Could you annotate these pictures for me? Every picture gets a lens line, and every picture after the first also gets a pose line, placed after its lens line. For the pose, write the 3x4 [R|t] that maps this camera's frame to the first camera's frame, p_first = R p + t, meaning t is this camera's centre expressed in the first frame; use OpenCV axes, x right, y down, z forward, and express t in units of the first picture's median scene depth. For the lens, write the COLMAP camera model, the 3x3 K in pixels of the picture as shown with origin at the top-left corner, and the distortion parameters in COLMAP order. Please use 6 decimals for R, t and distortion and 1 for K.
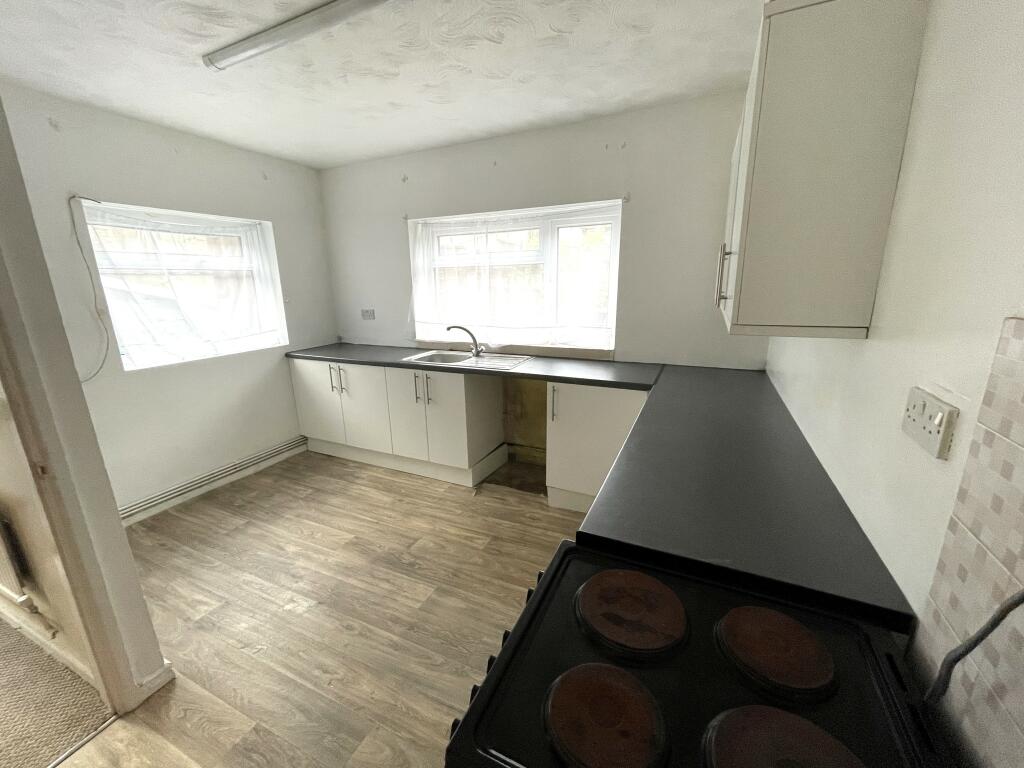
lens RADIAL K [[413.8, 0, 507.6], [0, 413.8, 384.2], [0, 0, 1]] dist [-0.001308, 0.000911]
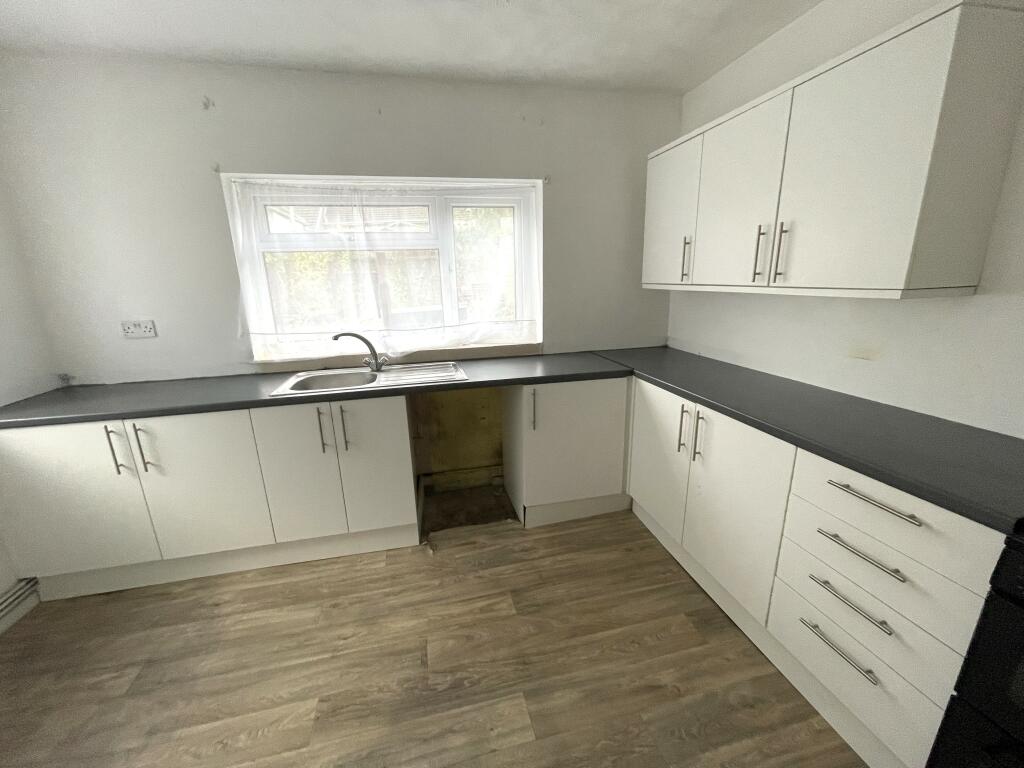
lens RADIAL K [[413.8, 0, 506.3], [0, 413.8, 385.4], [0, 0, 1]] dist [-0.001308, 0.000911]
pose [[0.788159, -0.159861, 0.594348, -0.382800], [0.163212, 0.985393, 0.048605, -0.046822], [-0.593436, 0.058696, 0.802738, 0.306217]]
